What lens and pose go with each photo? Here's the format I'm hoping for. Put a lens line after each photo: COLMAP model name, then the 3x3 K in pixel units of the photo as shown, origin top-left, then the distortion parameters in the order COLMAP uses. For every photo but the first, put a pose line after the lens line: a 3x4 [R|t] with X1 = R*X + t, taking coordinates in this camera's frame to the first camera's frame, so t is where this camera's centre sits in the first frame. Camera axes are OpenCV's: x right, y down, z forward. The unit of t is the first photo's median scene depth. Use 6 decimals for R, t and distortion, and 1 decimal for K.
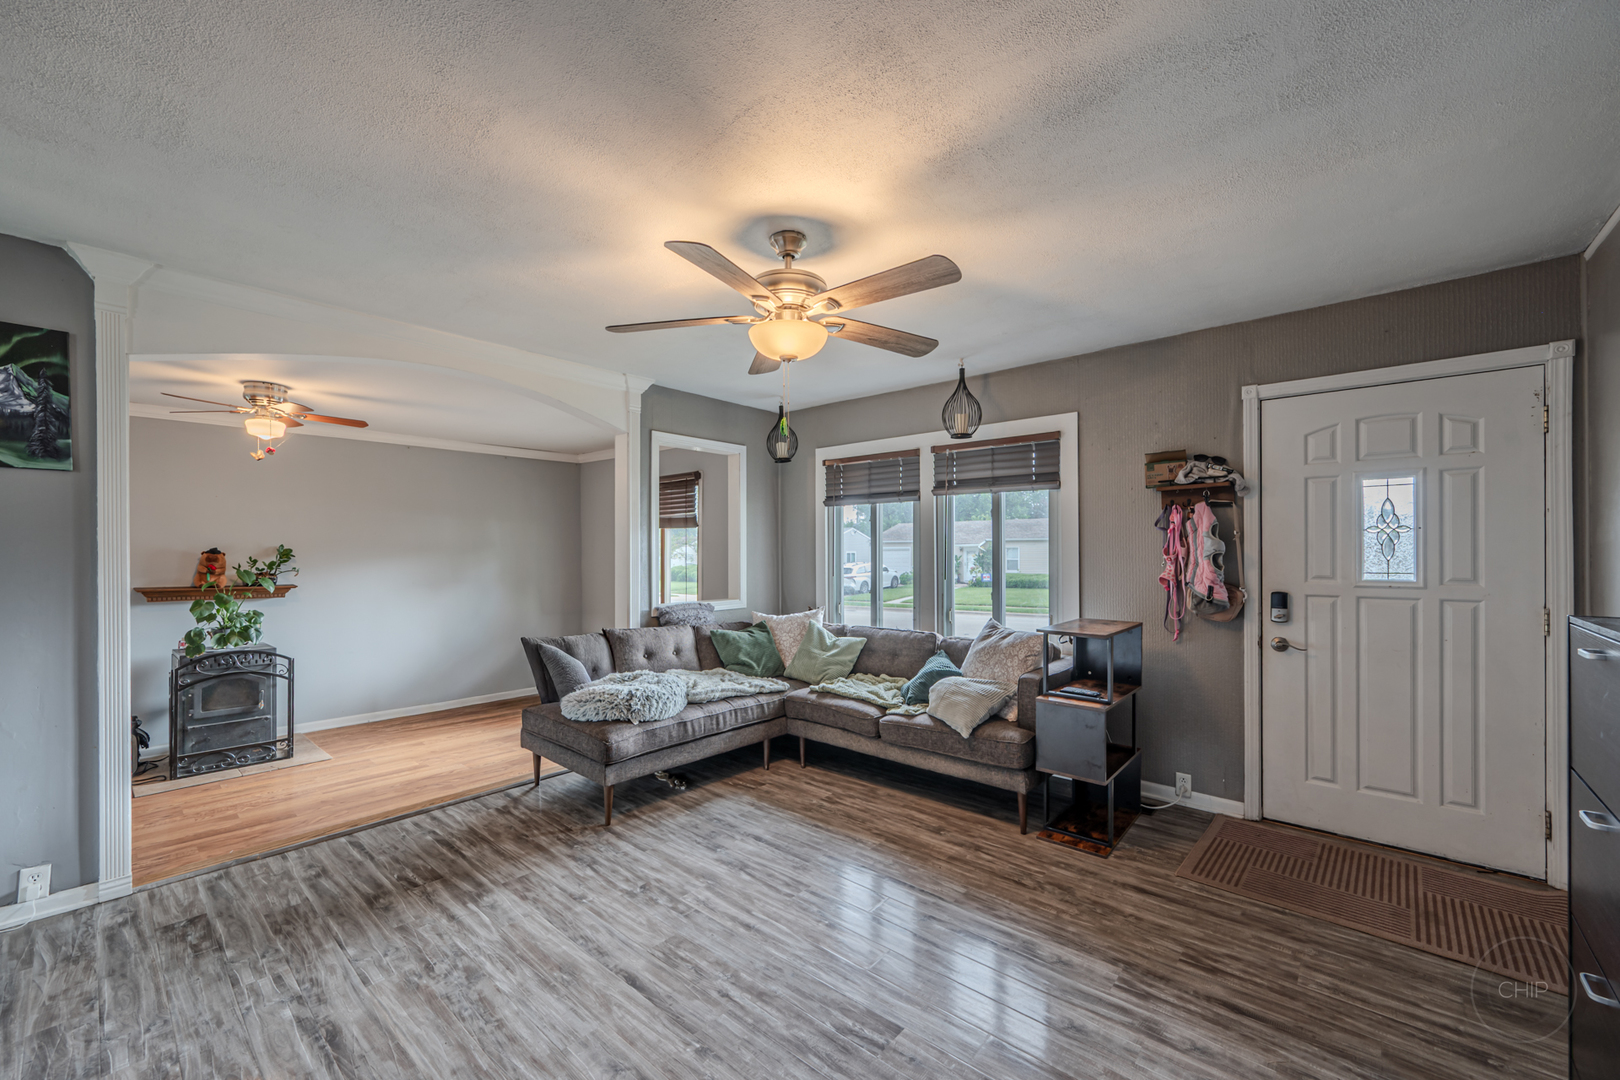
lens RADIAL K [[637.8, 0, 813.1], [0, 637.8, 543.6], [0, 0, 1]] dist [-0.002936, 0.000316]
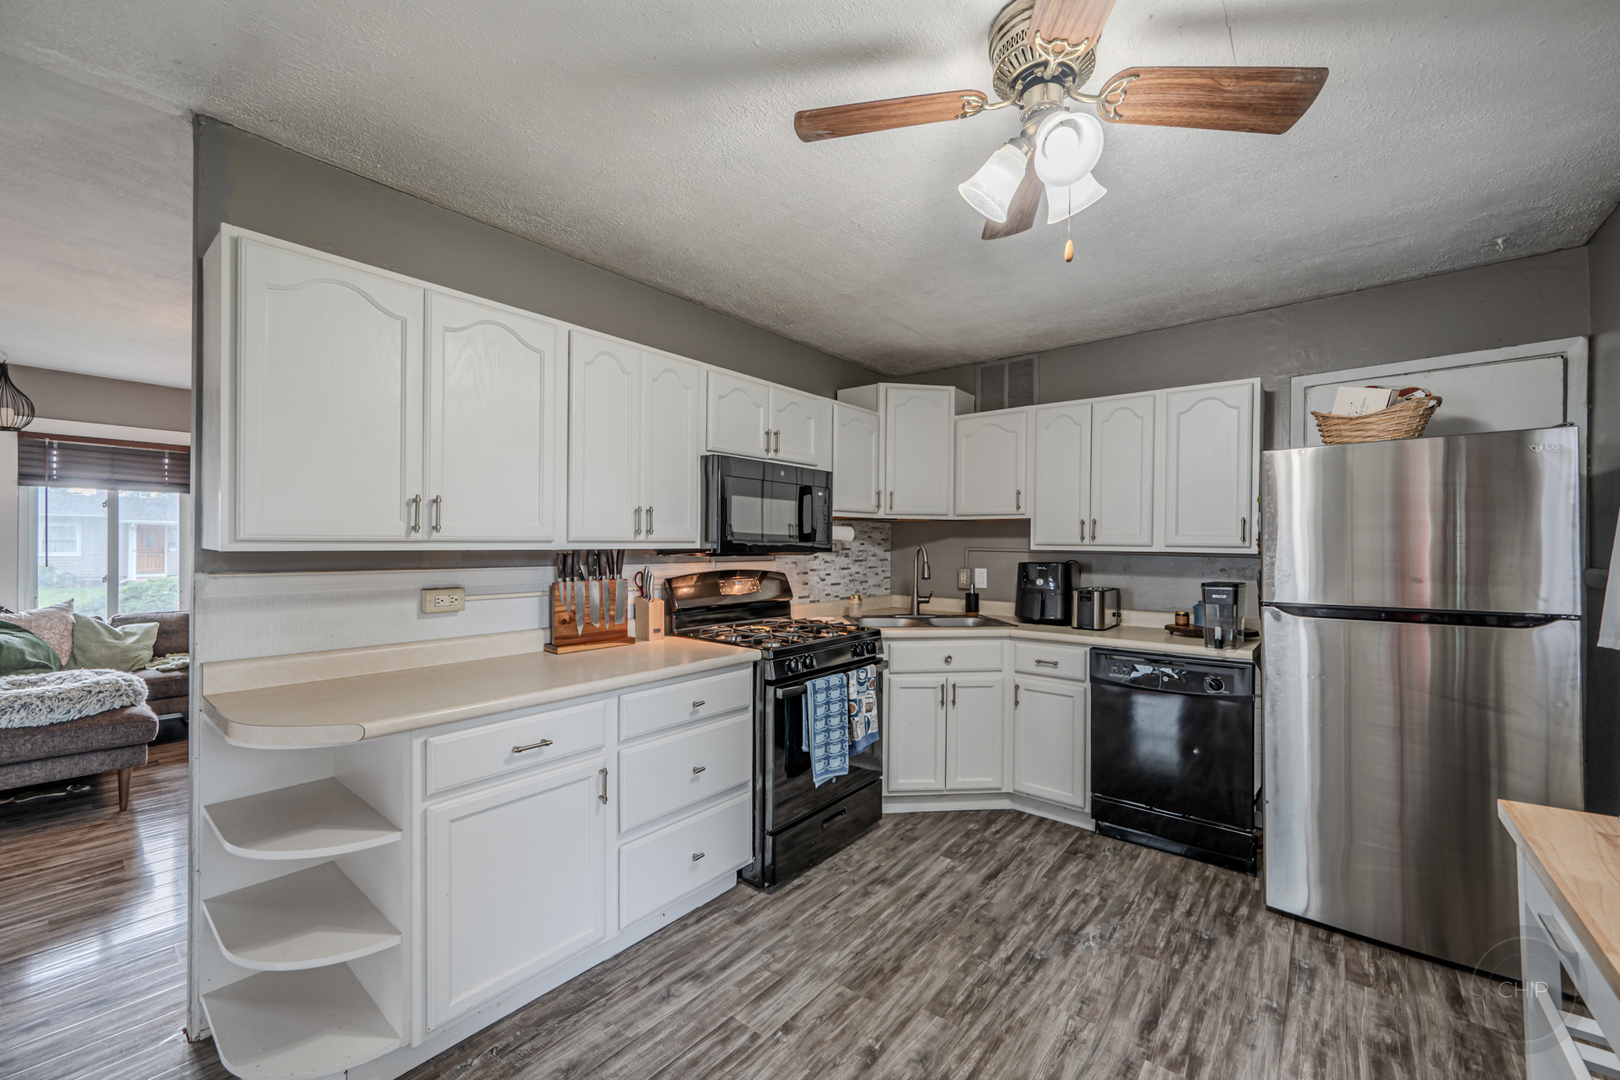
lens RADIAL K [[637.8, 0, 816.5], [0, 637.8, 544.4], [0, 0, 1]] dist [-0.002936, 0.000316]
pose [[-0.038960, 0.005240, 0.999227, -1.255652], [-0.017605, 0.999827, -0.005930, 0.010747], [-0.999086, -0.017823, -0.038861, -0.035644]]
